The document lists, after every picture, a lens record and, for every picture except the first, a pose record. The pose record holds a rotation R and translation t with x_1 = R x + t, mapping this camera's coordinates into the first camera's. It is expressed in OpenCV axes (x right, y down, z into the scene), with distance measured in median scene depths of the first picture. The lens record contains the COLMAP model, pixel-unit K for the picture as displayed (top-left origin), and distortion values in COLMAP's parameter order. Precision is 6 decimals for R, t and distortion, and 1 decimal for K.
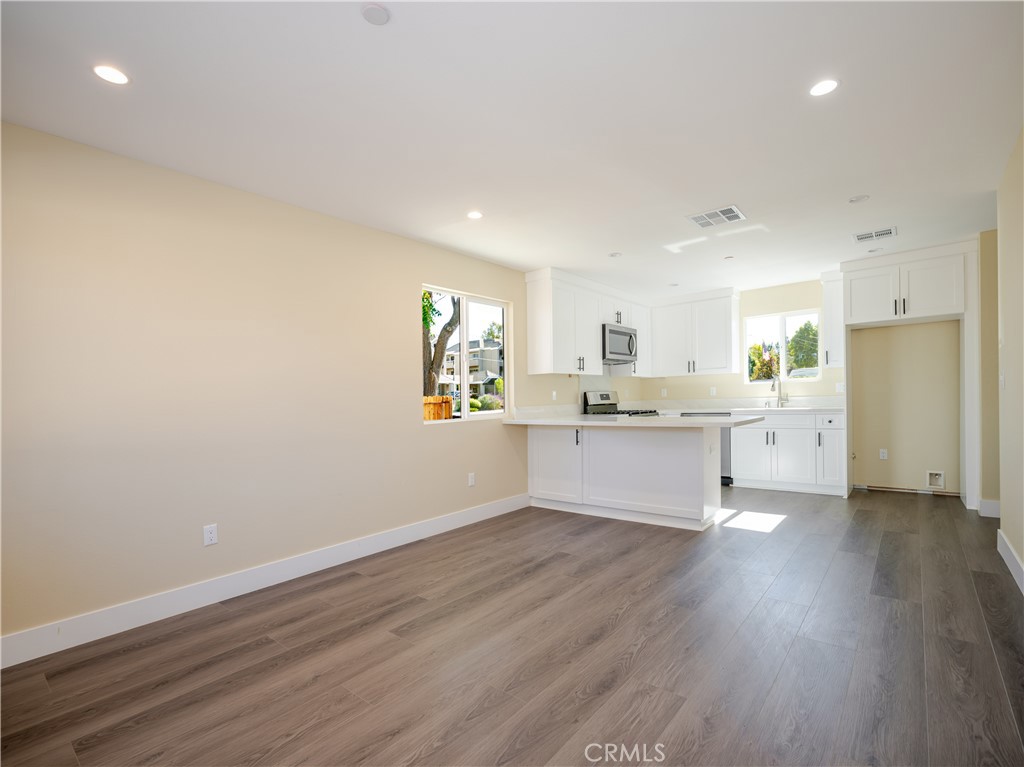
lens RADIAL K [[469.5, 0, 511.9], [0, 469.5, 382.6], [0, 0, 1]] dist [0.002509, 0.001247]
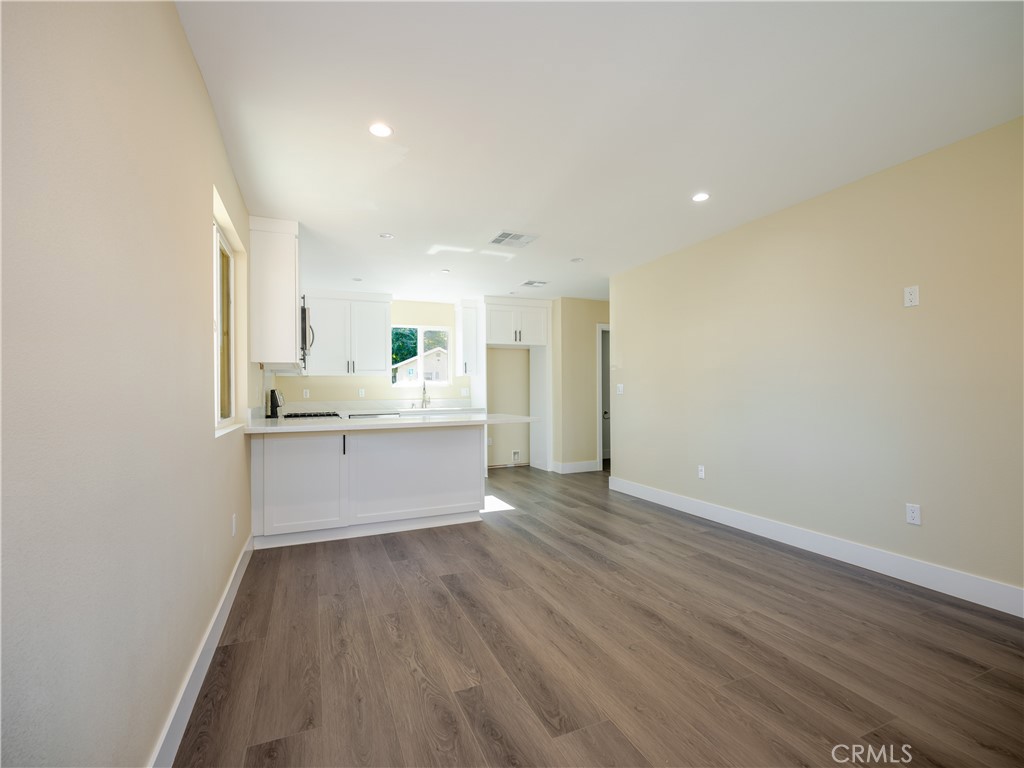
lens RADIAL K [[469.5, 0, 502.7], [0, 469.5, 386.6], [0, 0, 1]] dist [0.002509, 0.001247]
pose [[0.460564, 0.035722, 0.886907, -0.561529], [-0.032312, 0.999202, -0.023466, 0.032826], [-0.887038, -0.017851, 0.461351, 0.477179]]
